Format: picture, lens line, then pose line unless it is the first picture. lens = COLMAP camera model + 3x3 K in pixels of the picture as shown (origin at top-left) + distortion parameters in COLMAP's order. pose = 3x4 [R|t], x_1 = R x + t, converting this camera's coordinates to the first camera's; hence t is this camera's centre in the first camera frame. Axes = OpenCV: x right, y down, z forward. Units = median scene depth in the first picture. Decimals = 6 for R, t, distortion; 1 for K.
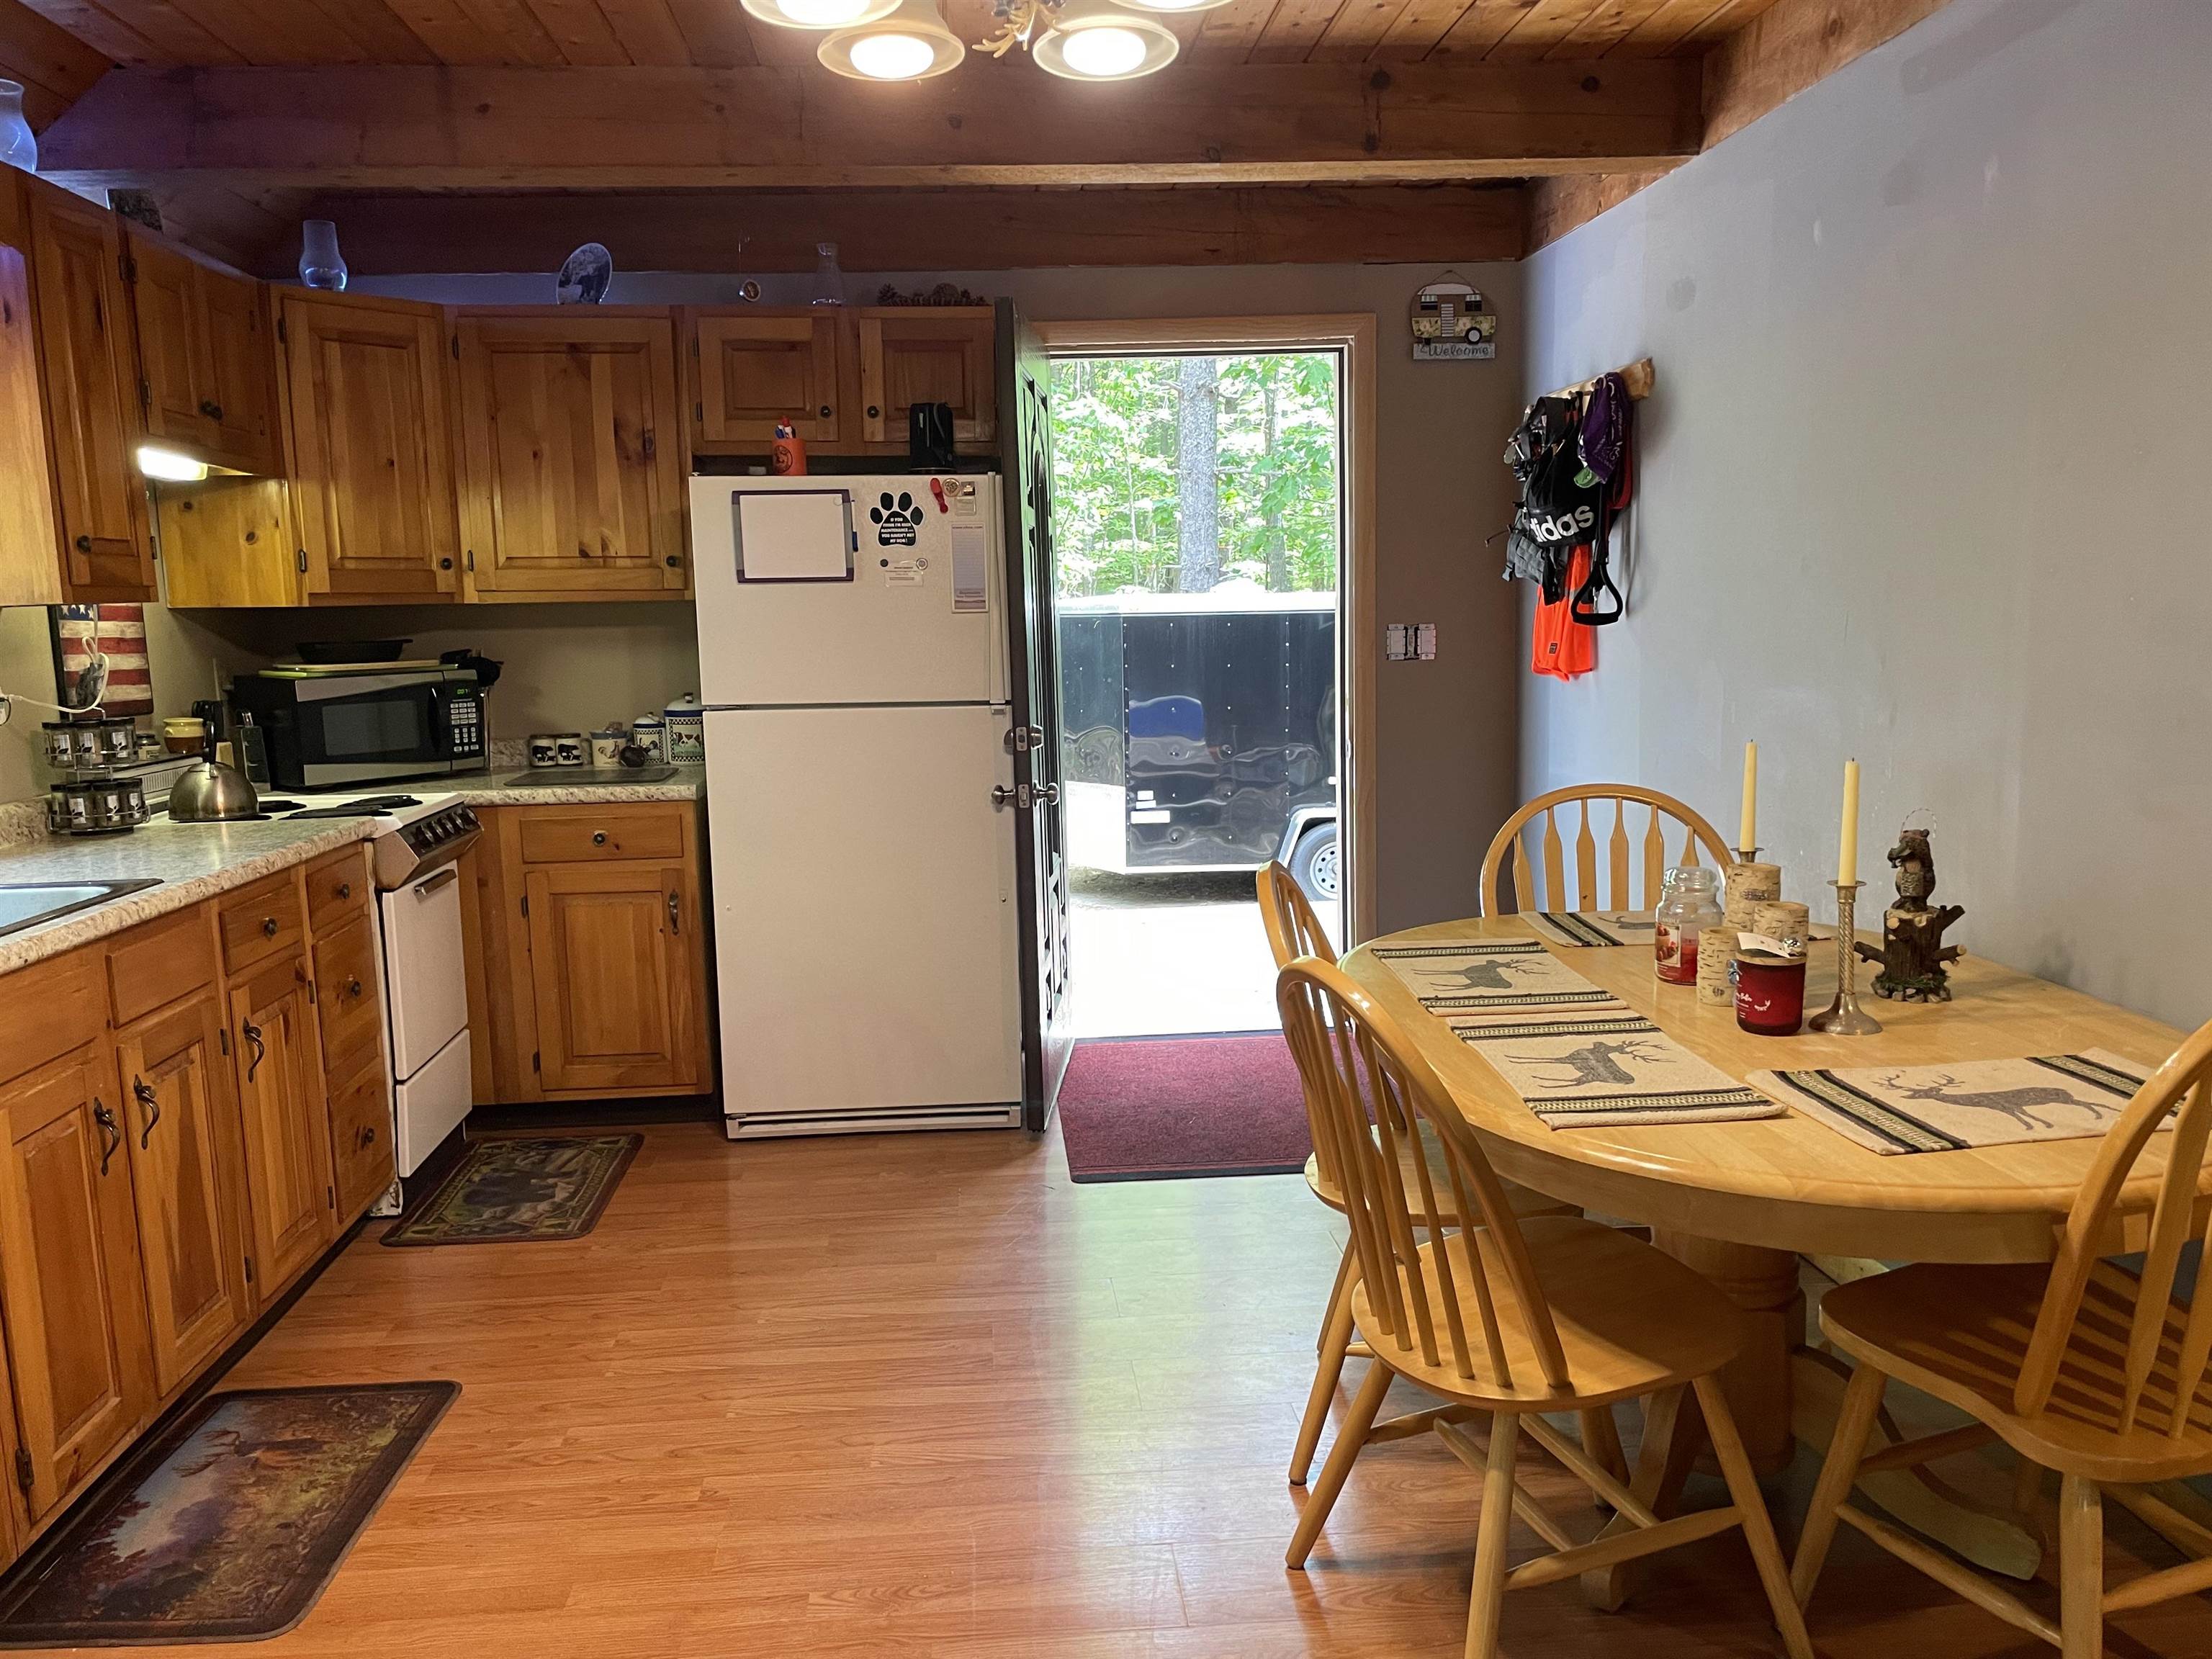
lens RADIAL K [[1657.7, 0, 1091.4], [0, 1657.7, 852.0], [0, 0, 1]] dist [0.071544, -0.100537]
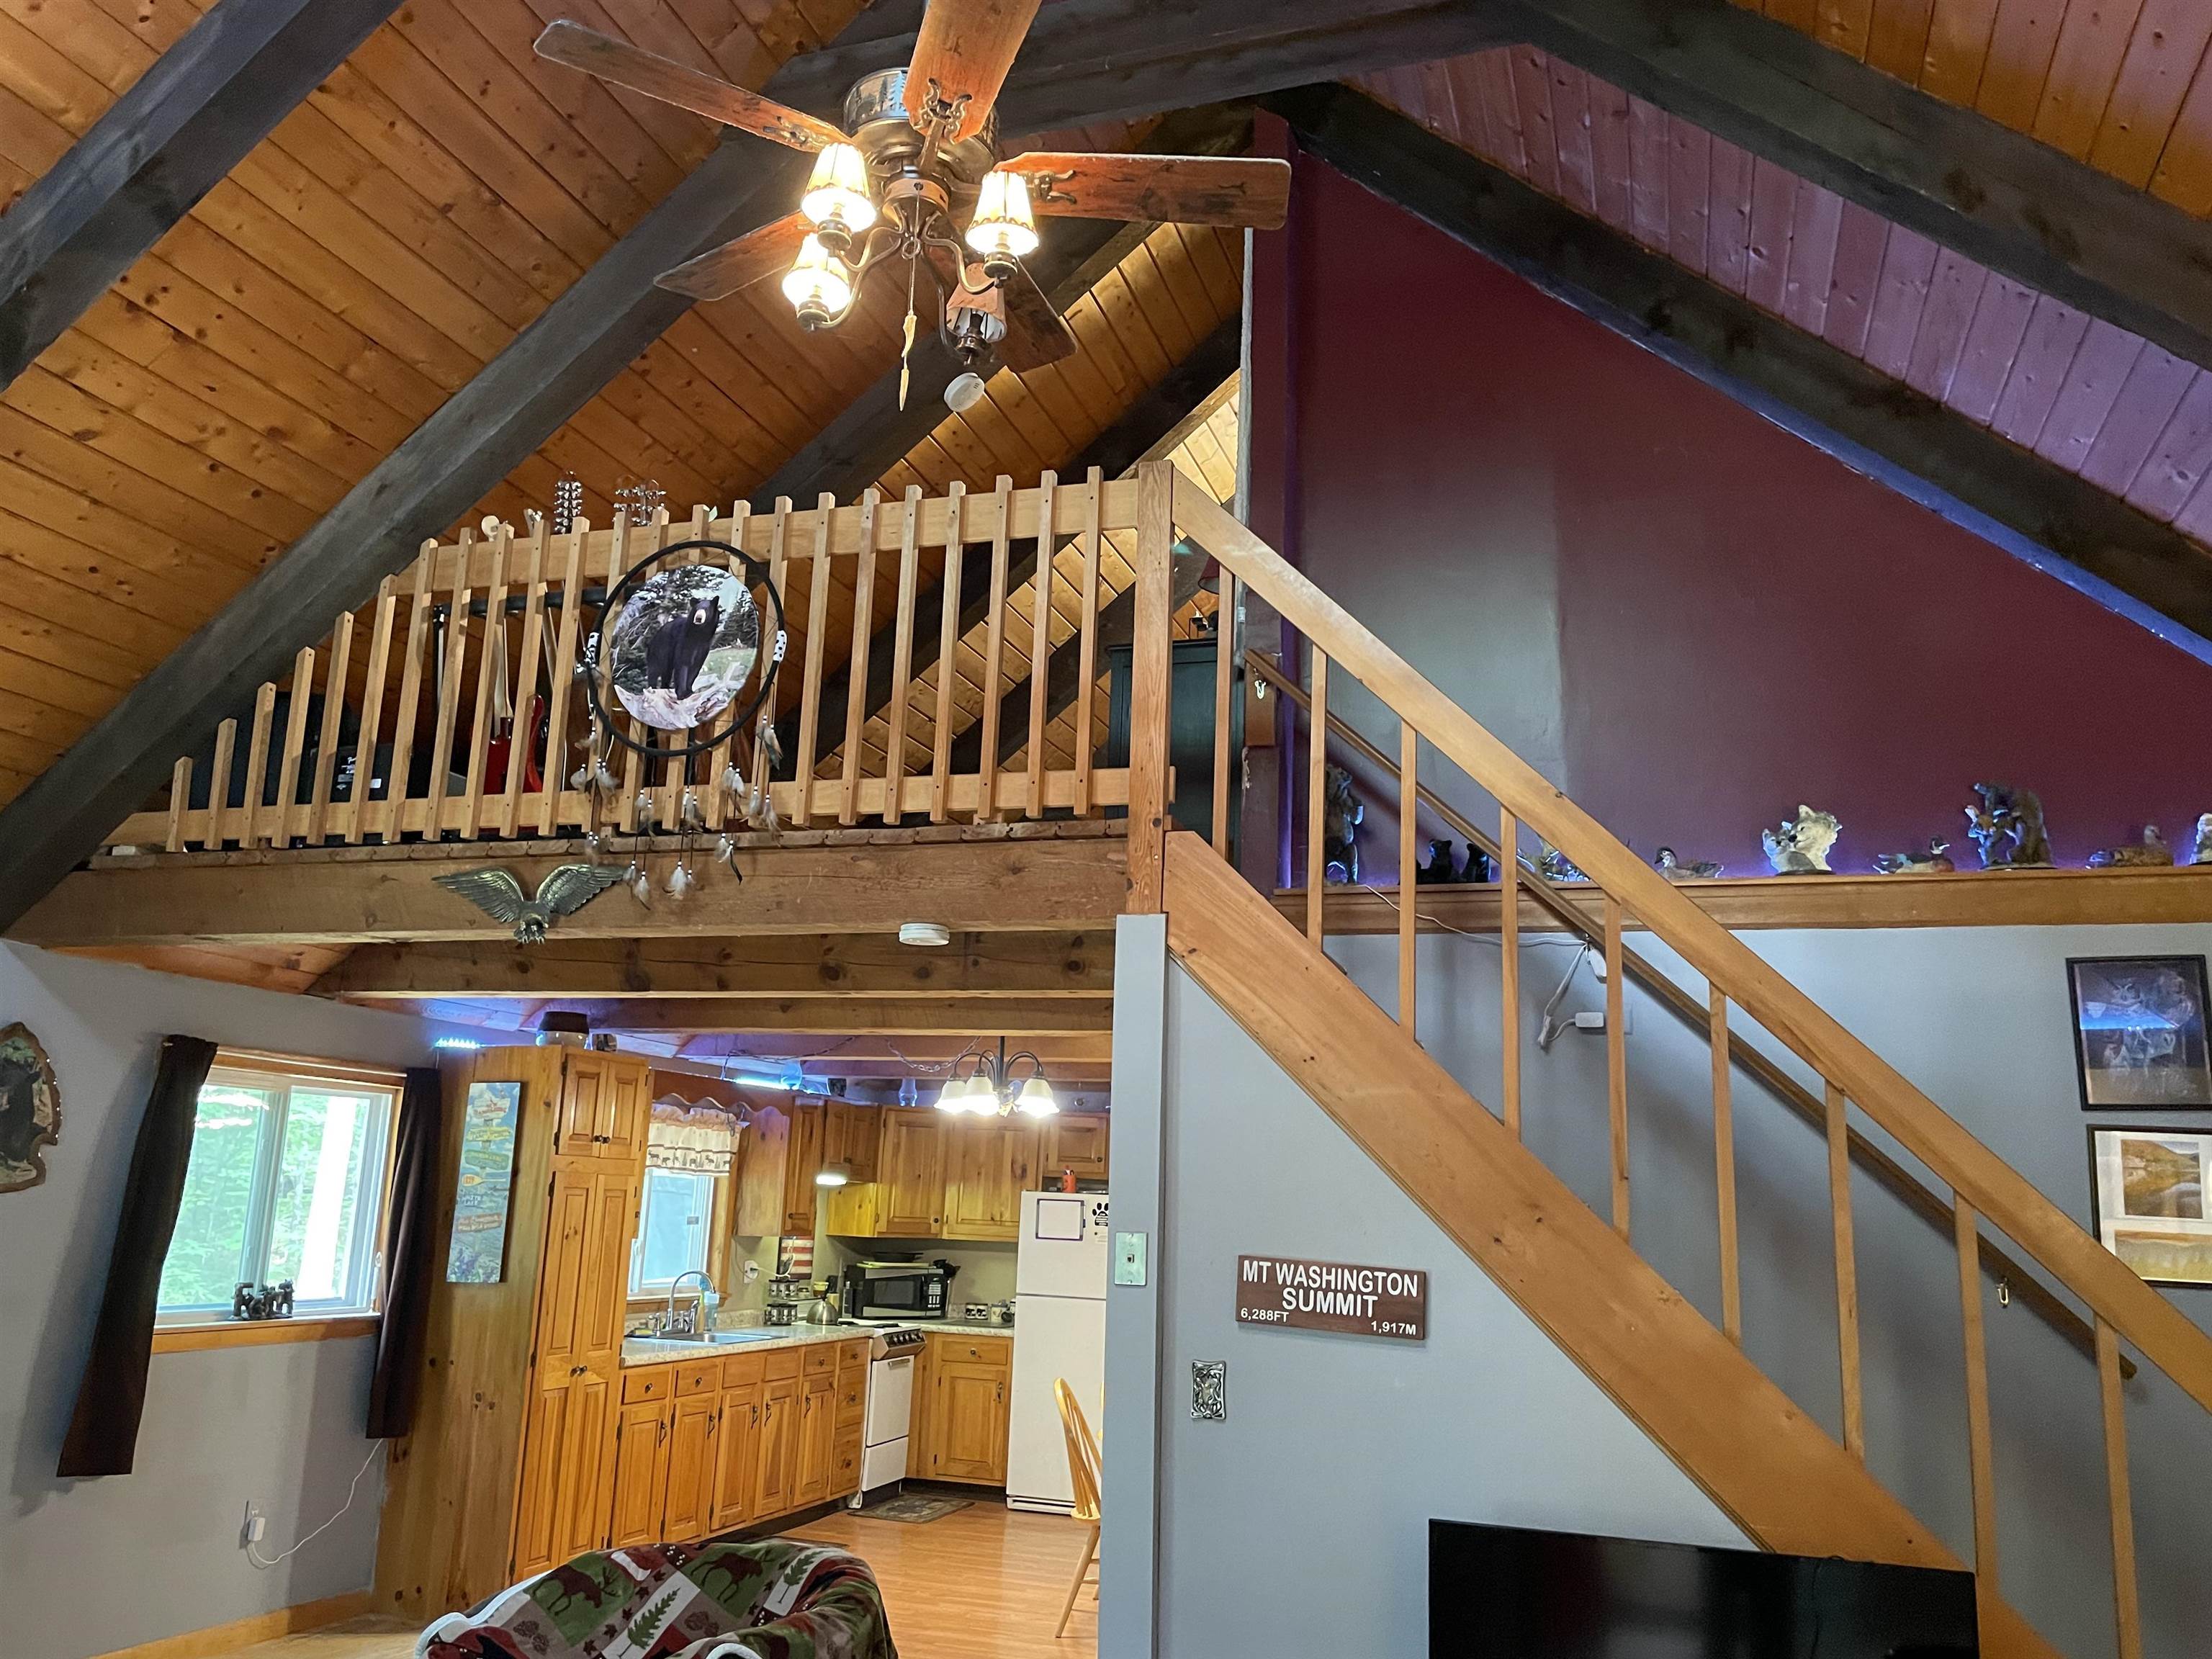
lens RADIAL K [[1662.4, 0, 1088.5], [0, 1662.4, 845.9], [0, 0, 1]] dist [0.102606, -0.143019]
pose [[0.916586, -0.024387, -0.399094, 0.773364], [-0.119969, 0.935376, -0.332686, 0.088029], [0.381416, 0.352814, 0.854426, -1.113749]]
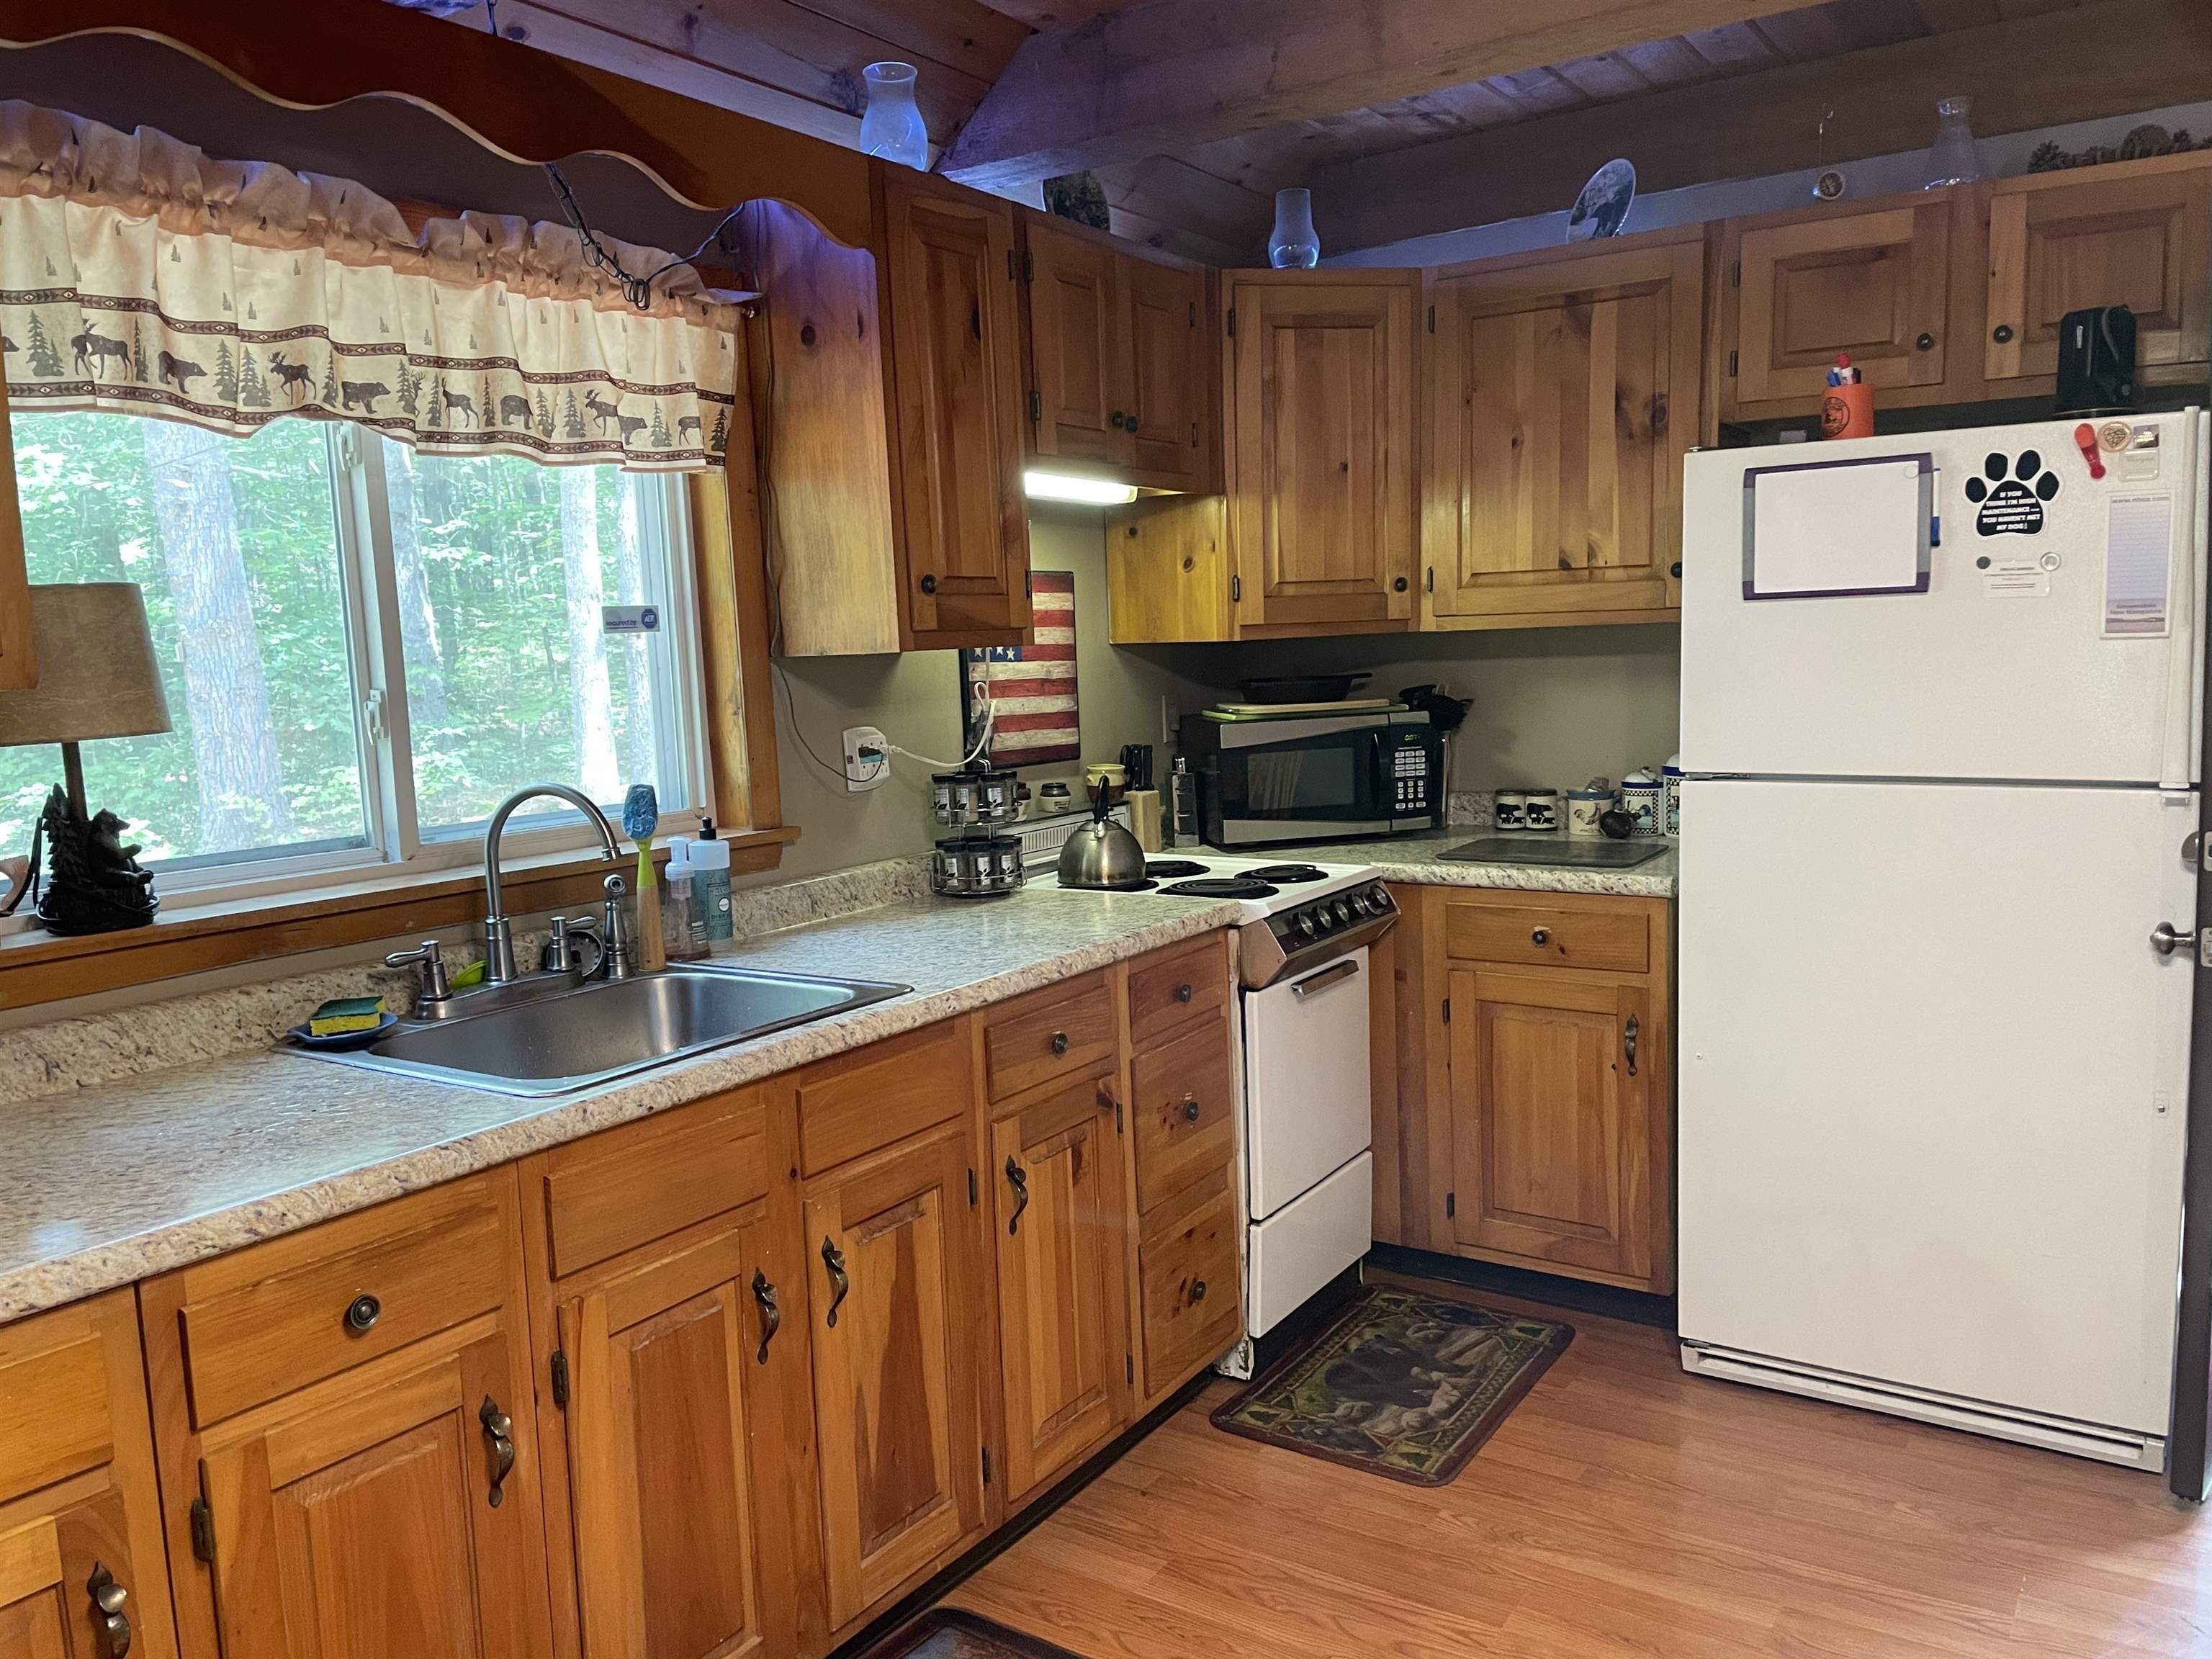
lens RADIAL K [[1662.4, 0, 1088.5], [0, 1662.4, 845.9], [0, 0, 1]] dist [0.102606, -0.143019]
pose [[0.784284, 0.070854, -0.616343, 0.014512], [-0.072213, 0.997130, 0.022740, -0.054185], [0.616185, 0.026674, 0.787150, 0.273053]]
